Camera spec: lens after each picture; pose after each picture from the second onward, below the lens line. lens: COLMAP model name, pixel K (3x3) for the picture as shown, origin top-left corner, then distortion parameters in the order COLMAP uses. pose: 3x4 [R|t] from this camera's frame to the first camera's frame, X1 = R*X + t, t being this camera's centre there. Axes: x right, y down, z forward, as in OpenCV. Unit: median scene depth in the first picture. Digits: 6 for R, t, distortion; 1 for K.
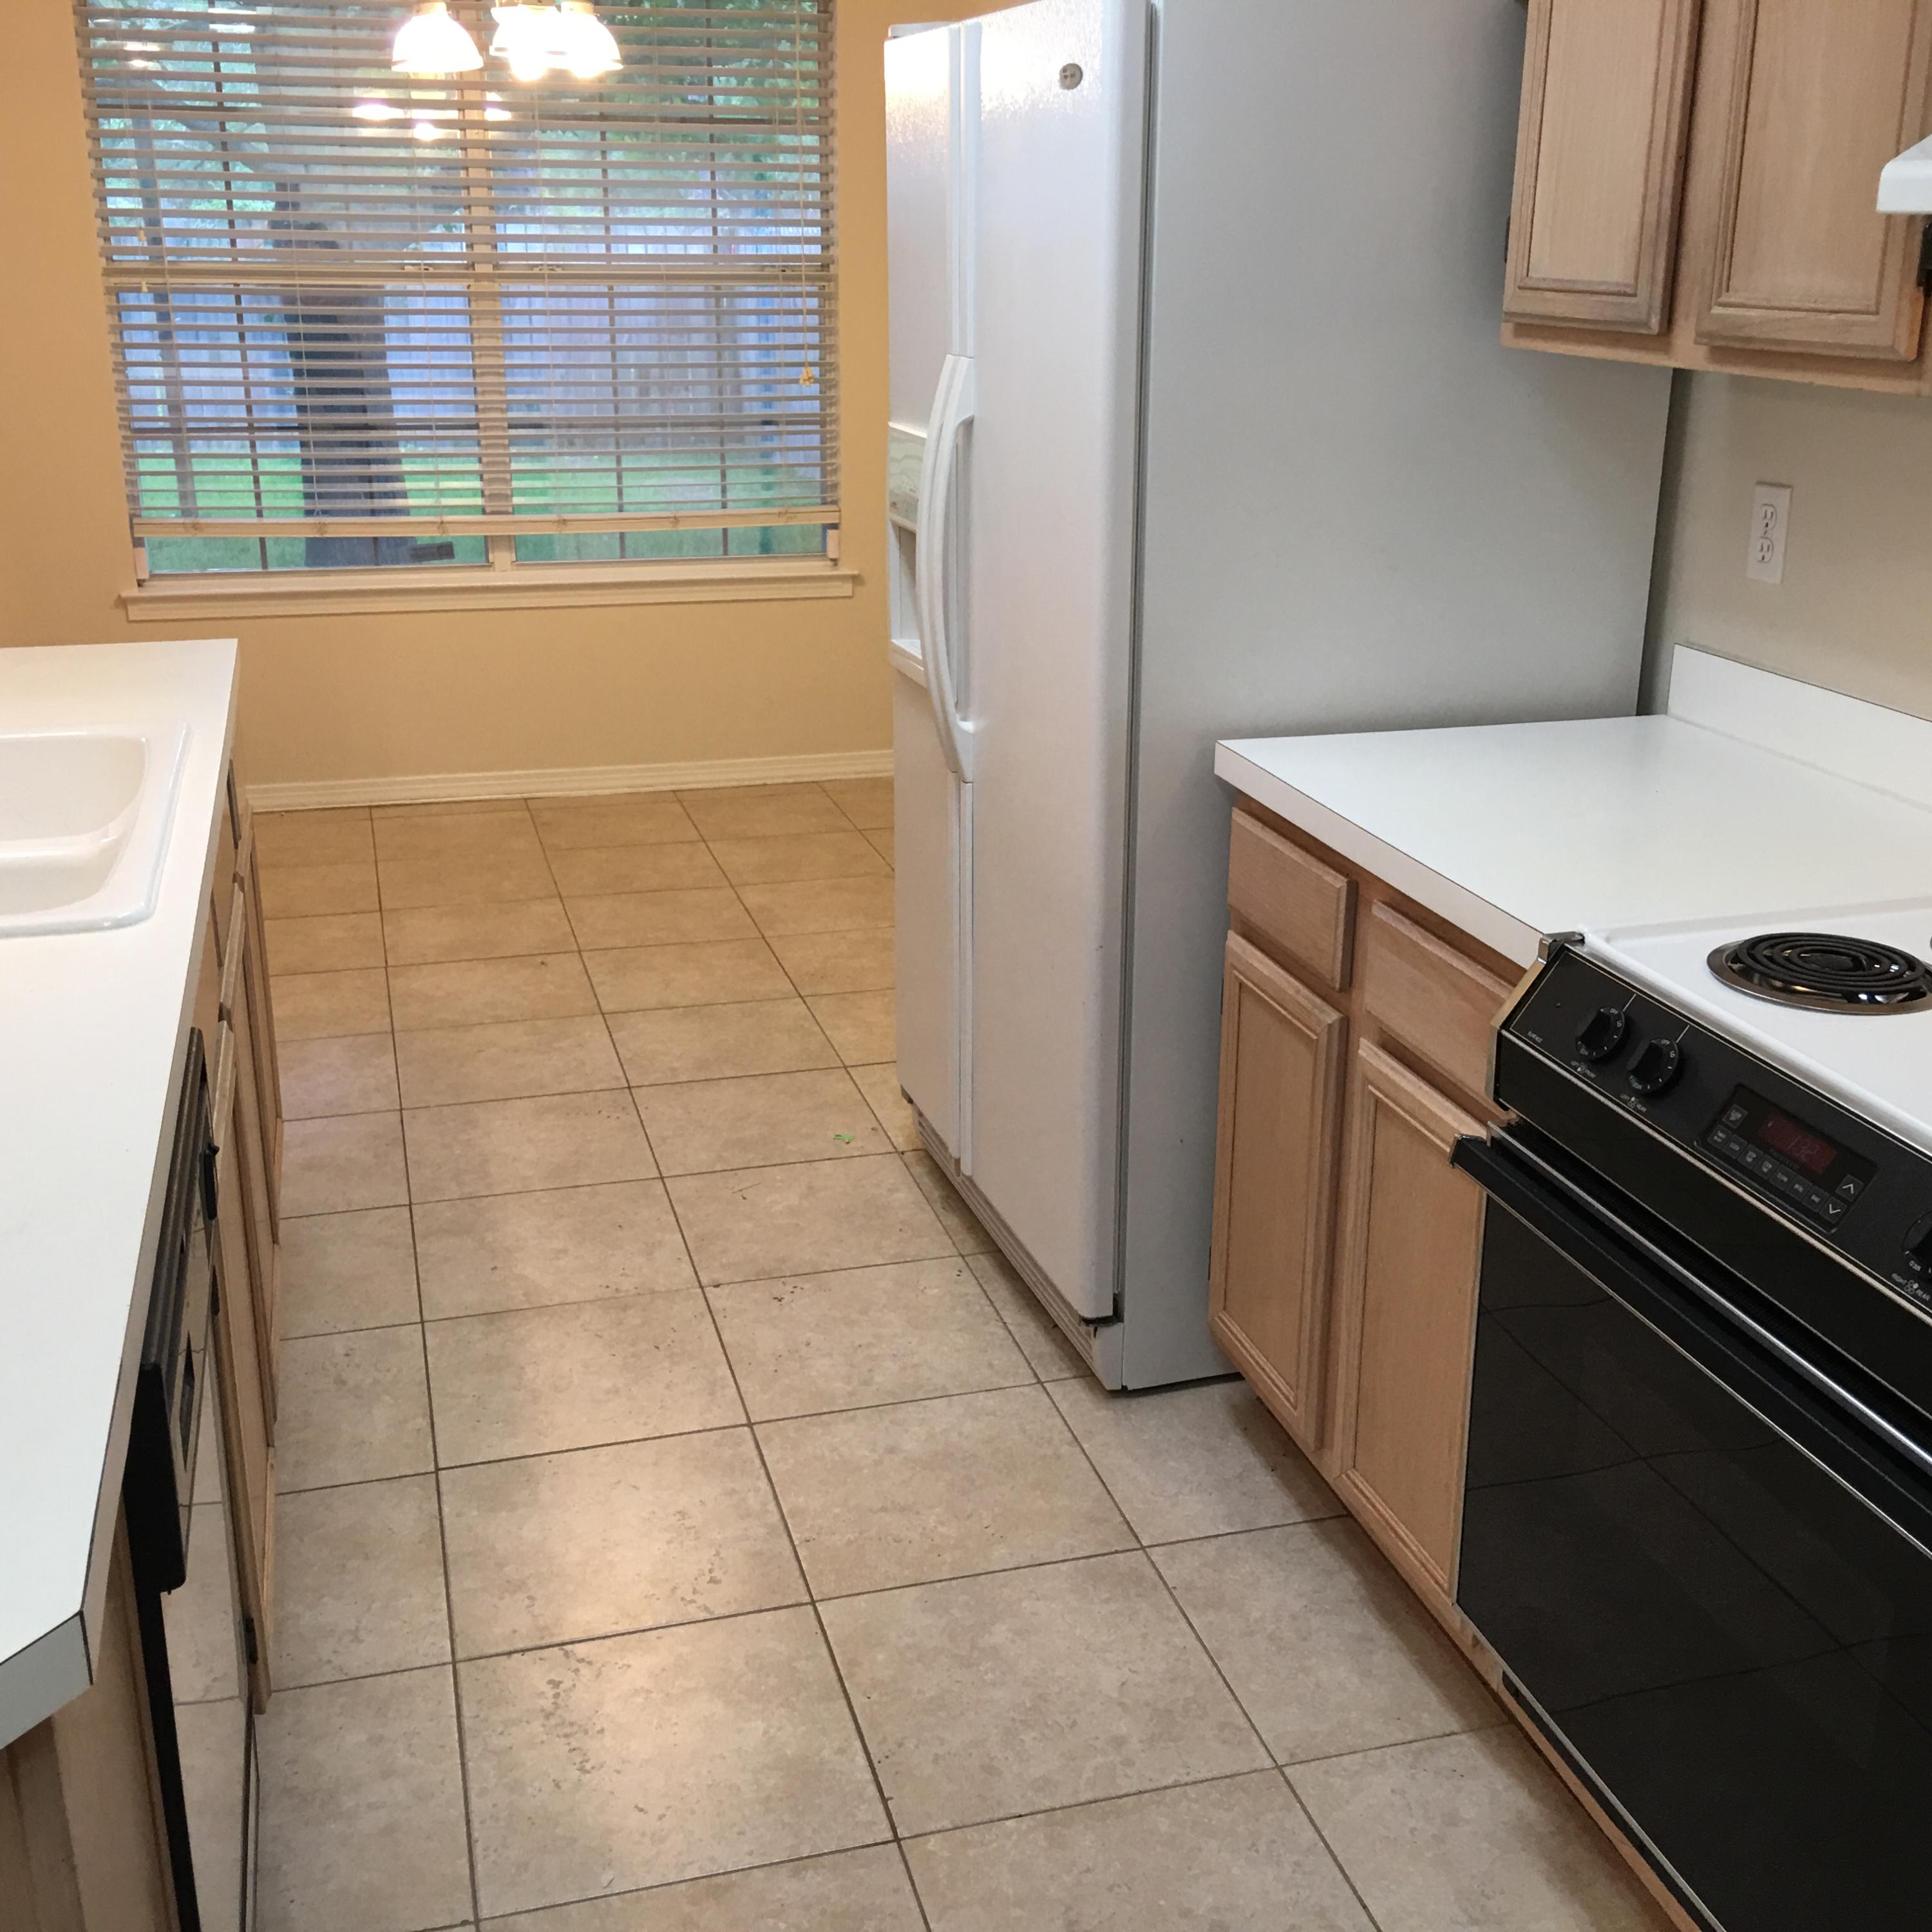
lens RADIAL K [[2178.3, 0, 966.0], [0, 2178.3, 966.0], [0, 0, 1]] dist [0.087131, -0.142141]
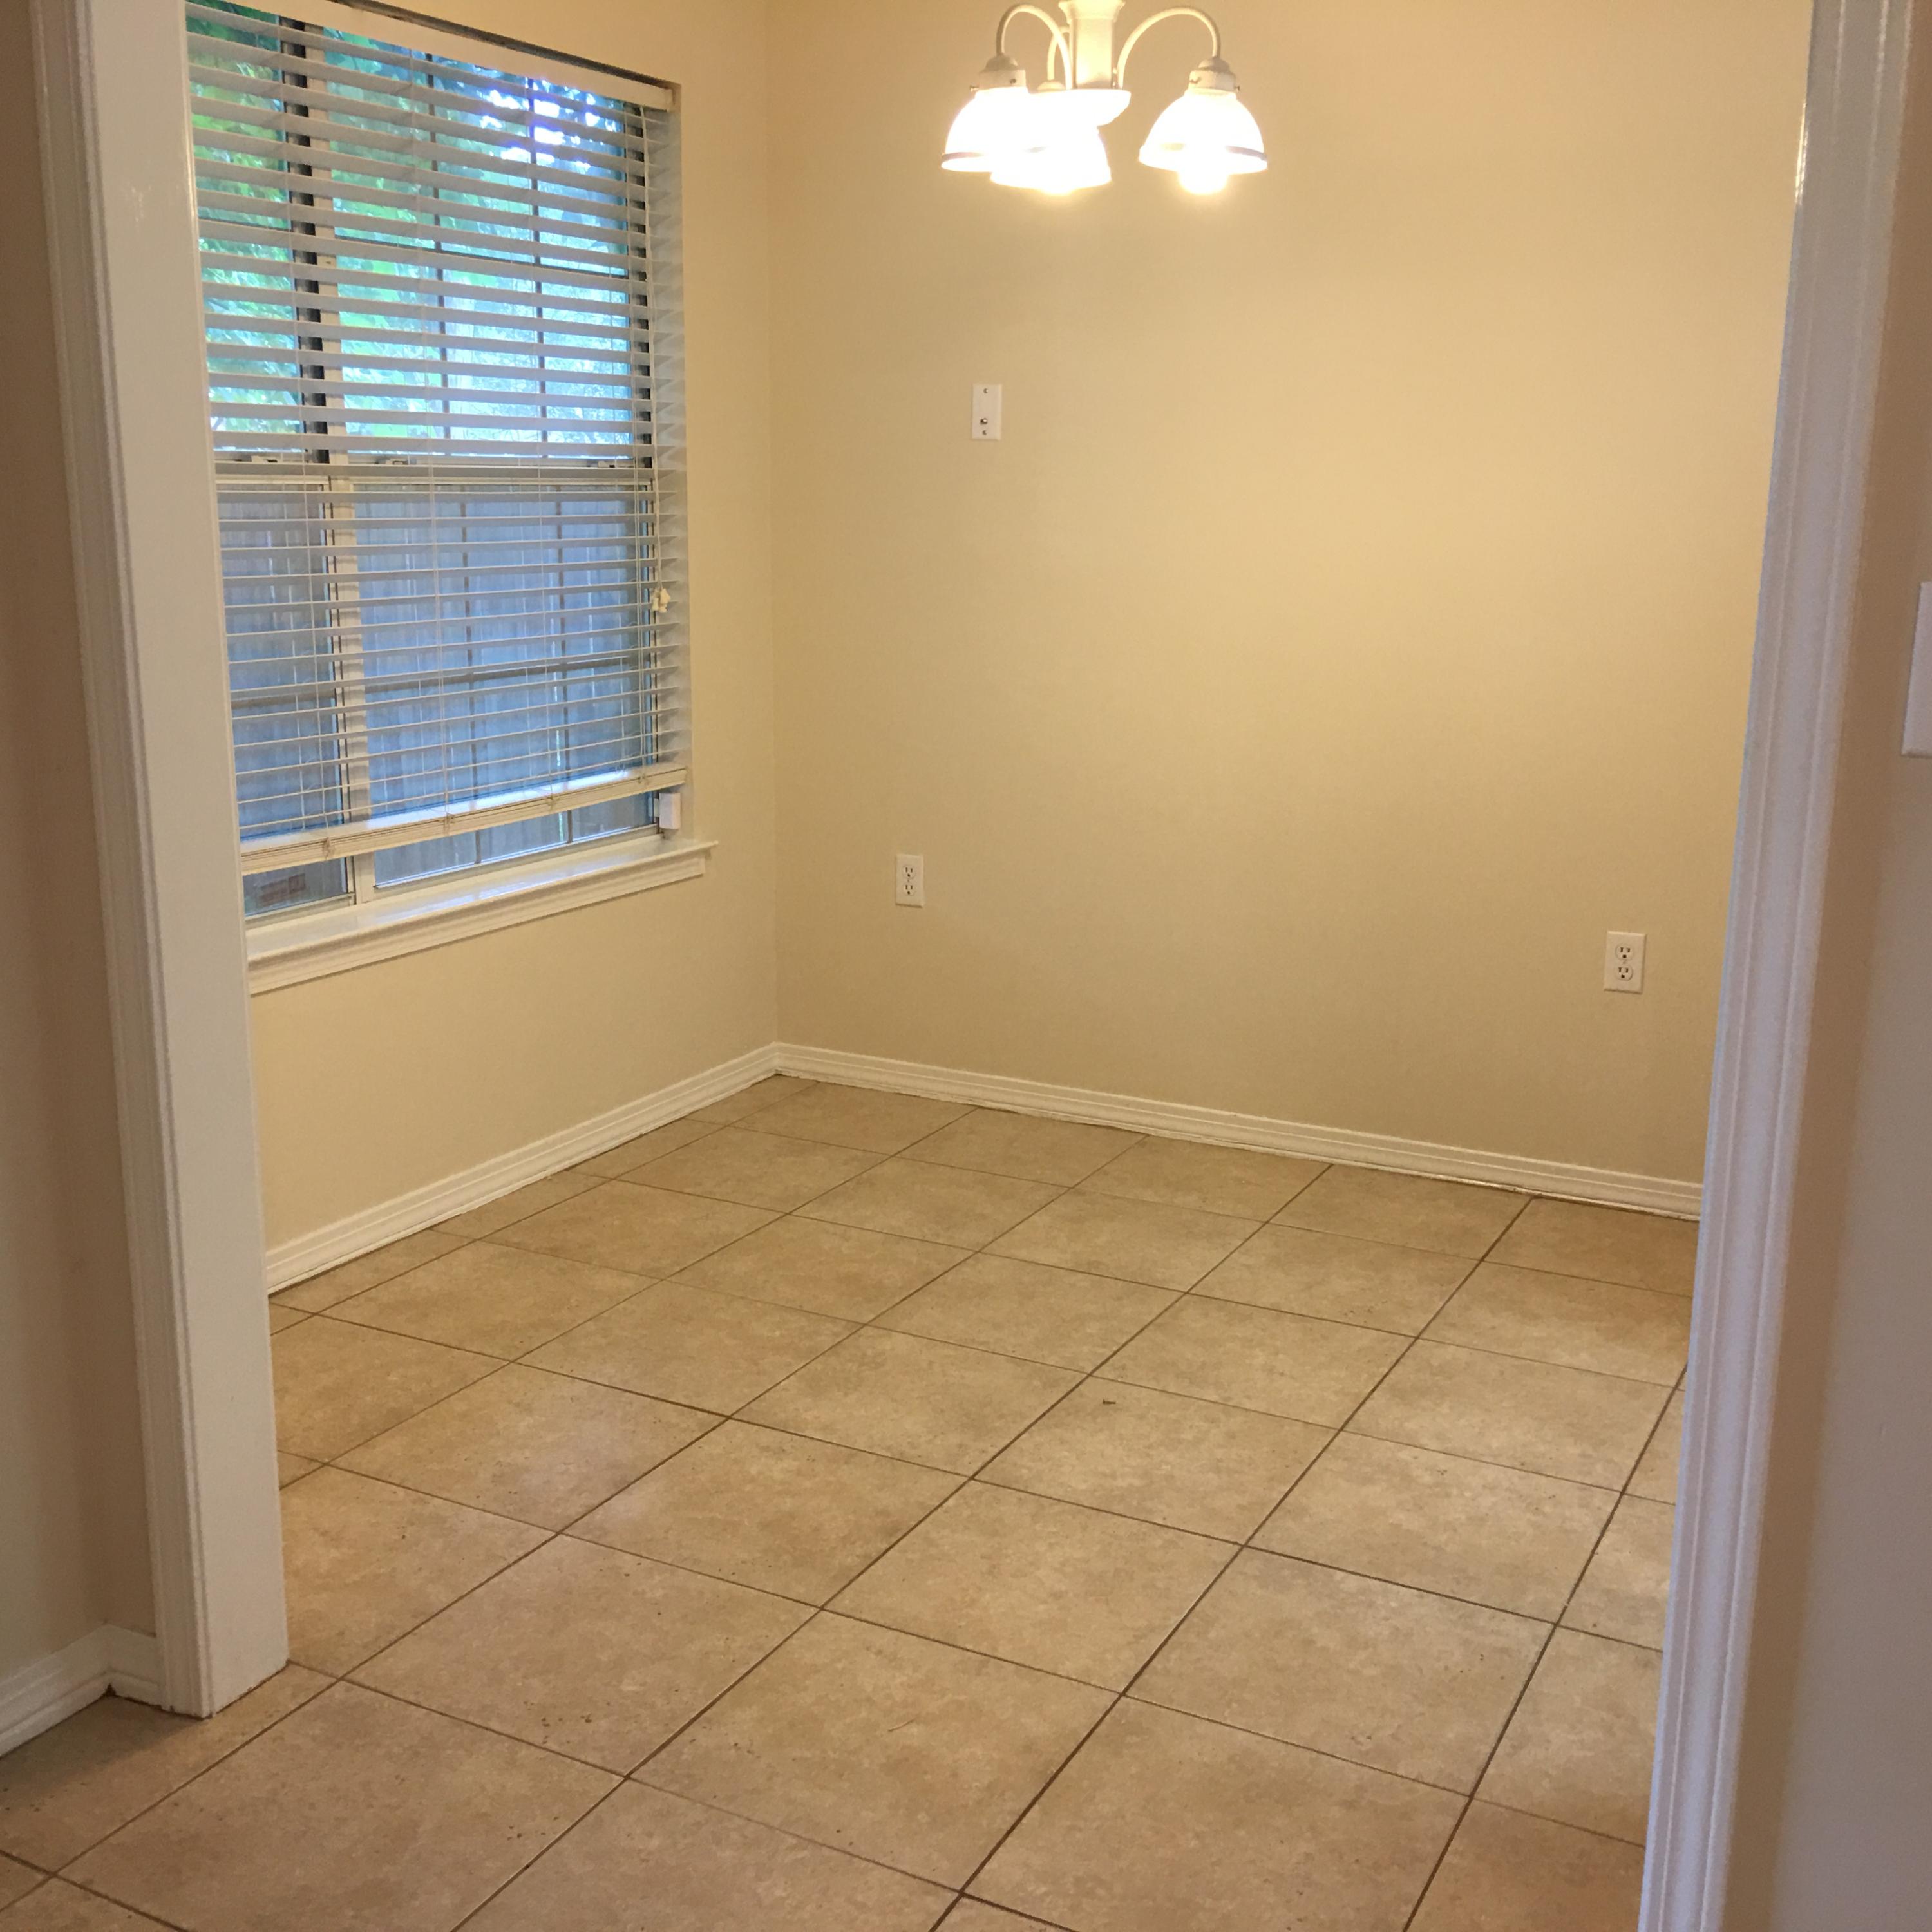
lens RADIAL K [[2178.3, 0, 966.0], [0, 2178.3, 966.0], [0, 0, 1]] dist [0.087131, -0.142141]
pose [[0.689345, -0.160178, 0.706503, -0.699225], [0.228464, 0.973550, -0.002192, -0.147149], [-0.687464, 0.162922, 0.707707, 0.502088]]
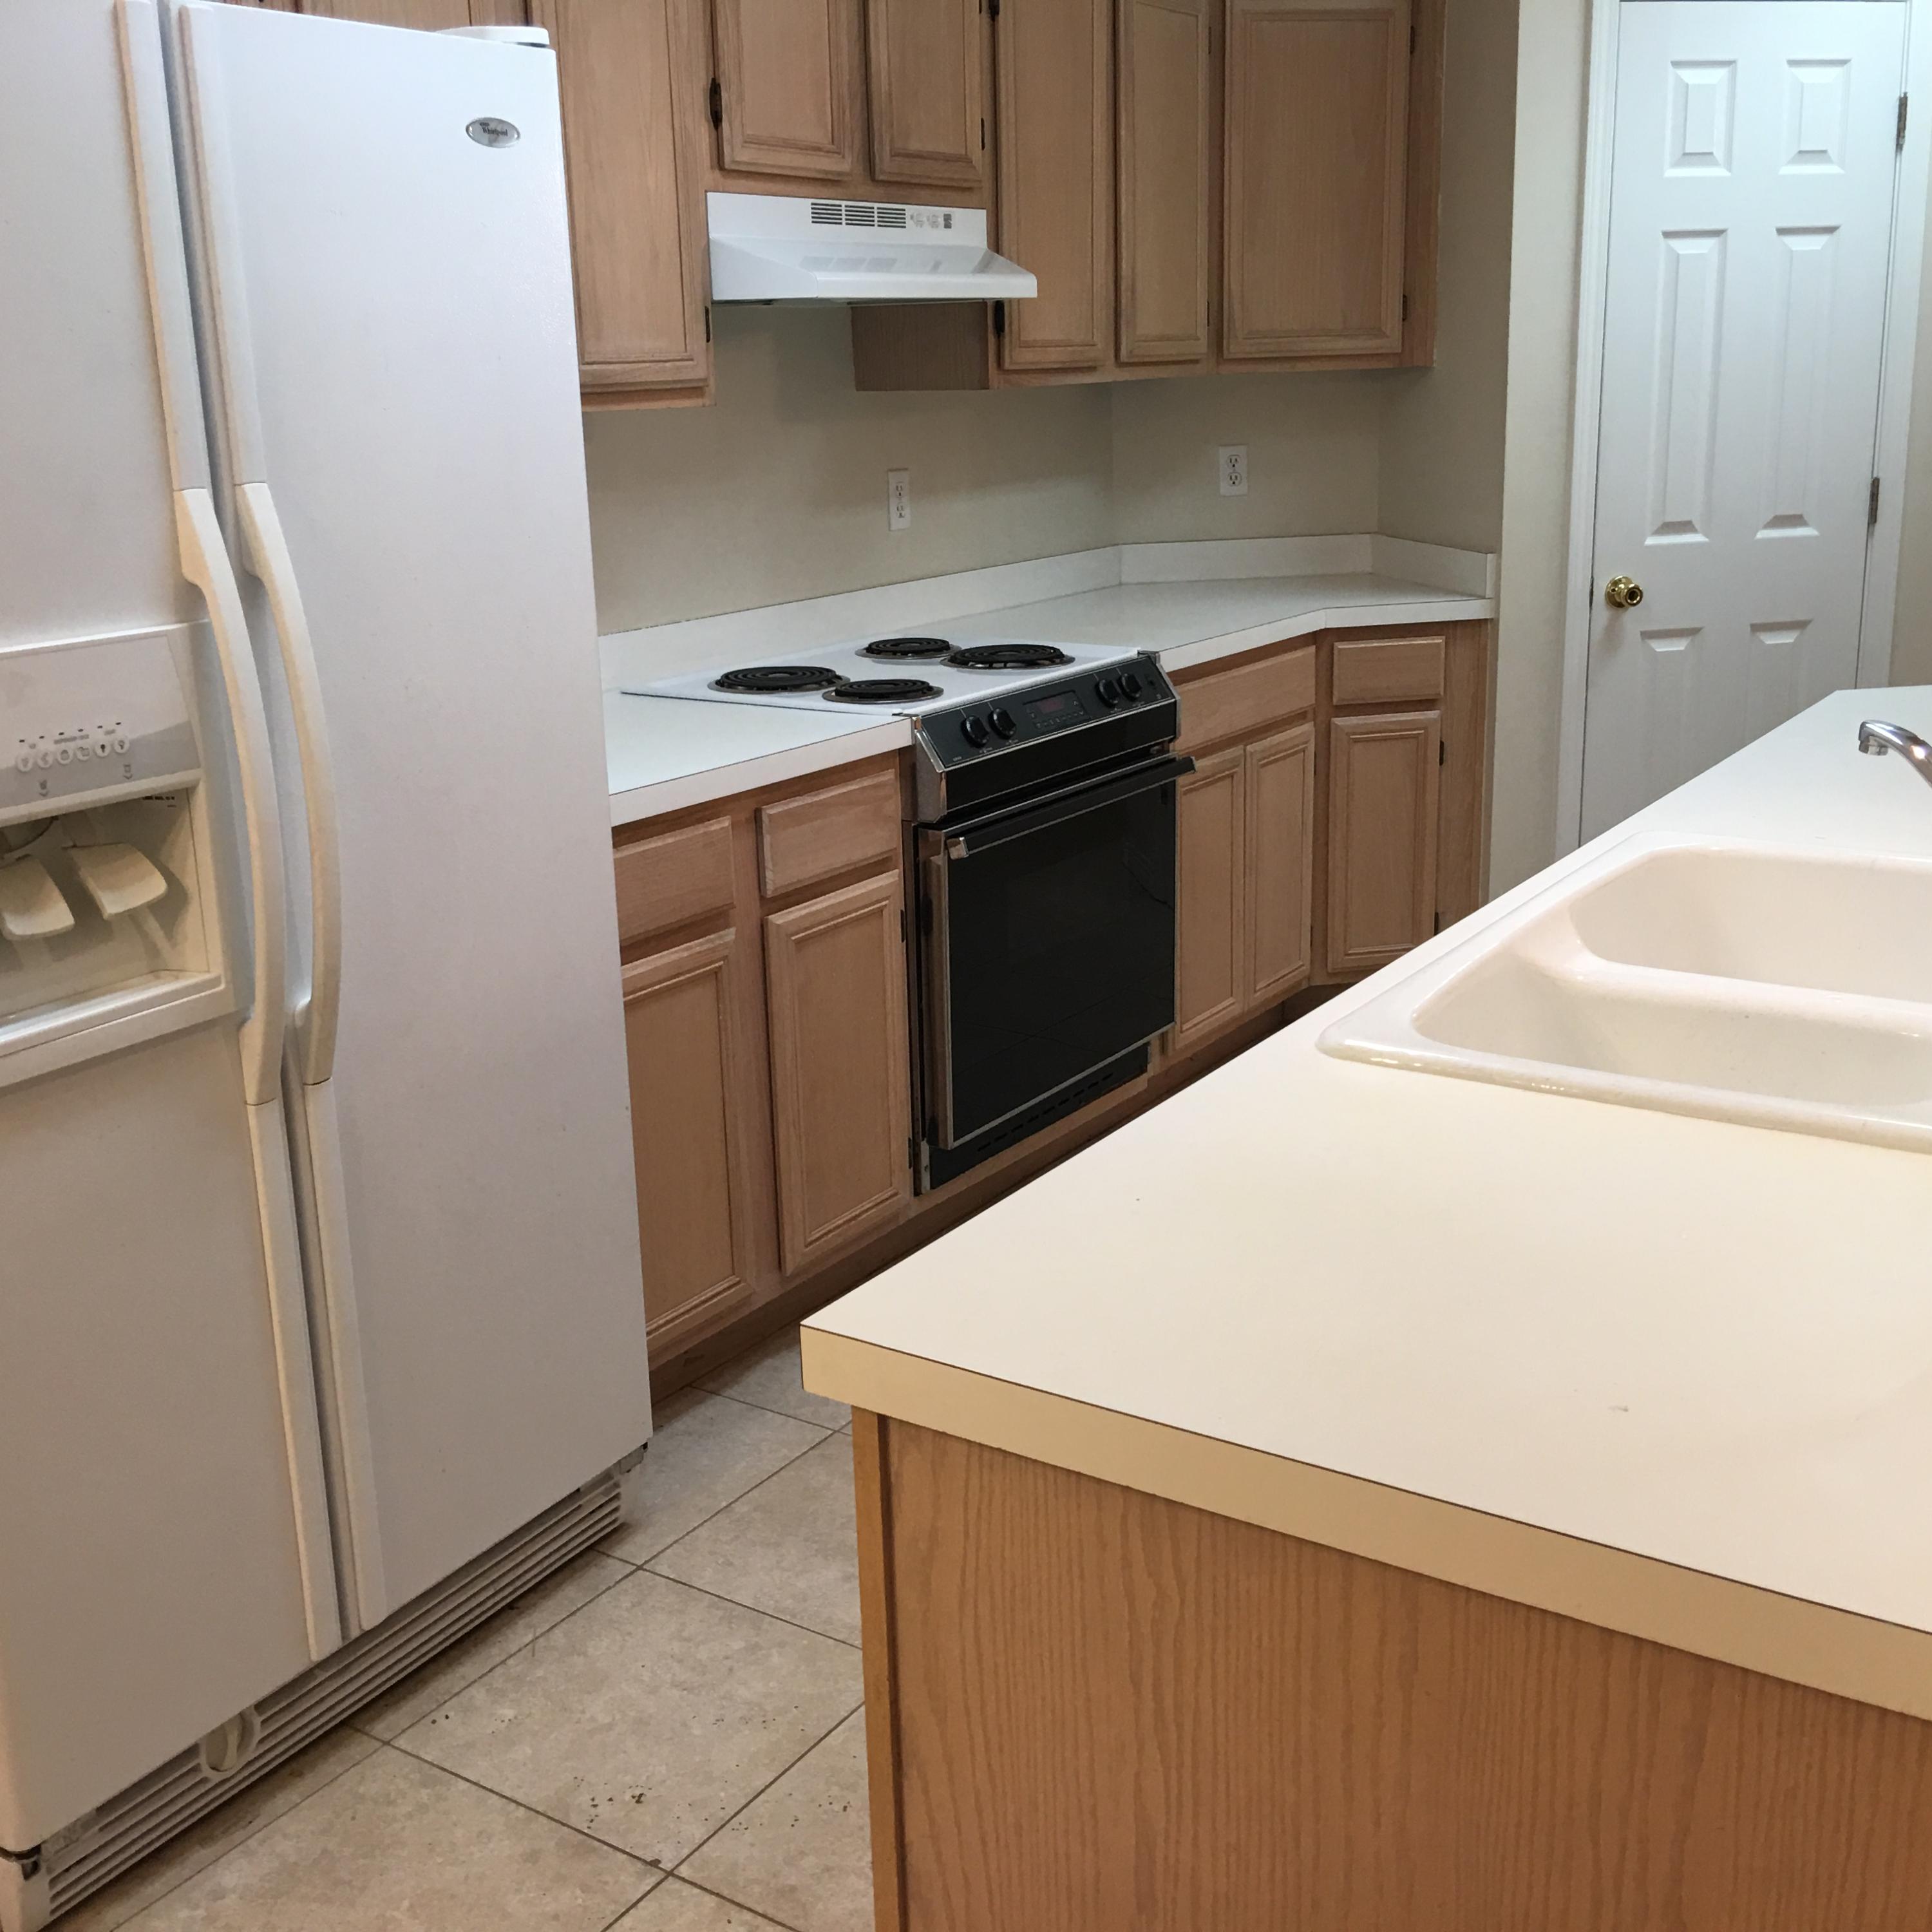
lens RADIAL K [[2178.3, 0, 966.0], [0, 2178.3, 966.0], [0, 0, 1]] dist [0.087131, -0.142141]
pose [[-0.651574, -0.194945, 0.733108, -0.429014], [0.267441, 0.845330, 0.462484, -0.257420], [-0.709877, 0.497406, -0.498659, 0.792208]]
